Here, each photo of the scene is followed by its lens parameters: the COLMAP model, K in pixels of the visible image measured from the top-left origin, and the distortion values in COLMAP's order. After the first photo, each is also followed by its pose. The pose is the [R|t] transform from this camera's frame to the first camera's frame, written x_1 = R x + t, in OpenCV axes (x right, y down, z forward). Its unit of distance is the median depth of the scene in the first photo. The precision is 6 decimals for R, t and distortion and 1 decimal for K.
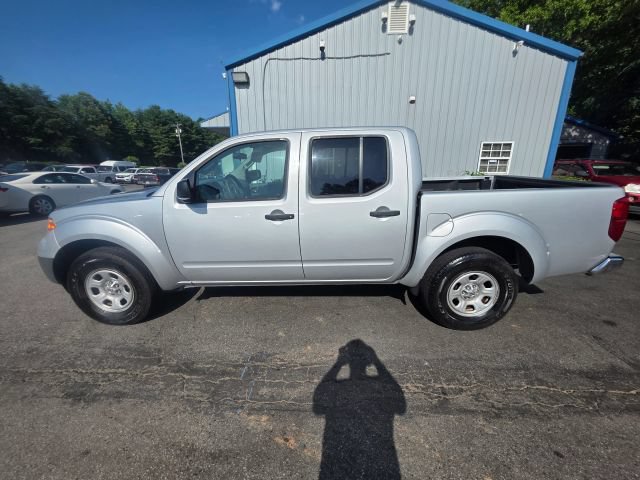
lens RADIAL K [[253.1, 0, 320.0], [0, 253.1, 240.0], [0, 0, 1]] dist [0.001517, 0.000182]
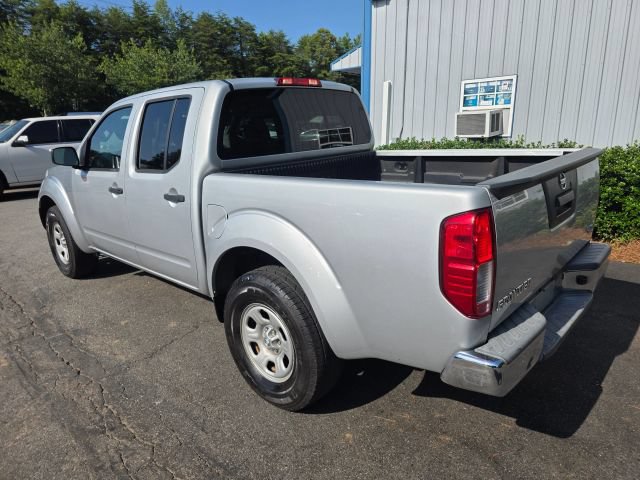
lens RADIAL K [[426.1, 0, 320.0], [0, 426.1, 240.0], [0, 0, 1]] dist [0.045638, -0.052162]
pose [[0.754322, 0.157823, -0.637252, 1.140497], [-0.161873, 0.985417, 0.052440, -0.092985], [0.636236, 0.063597, 0.768869, 0.232168]]
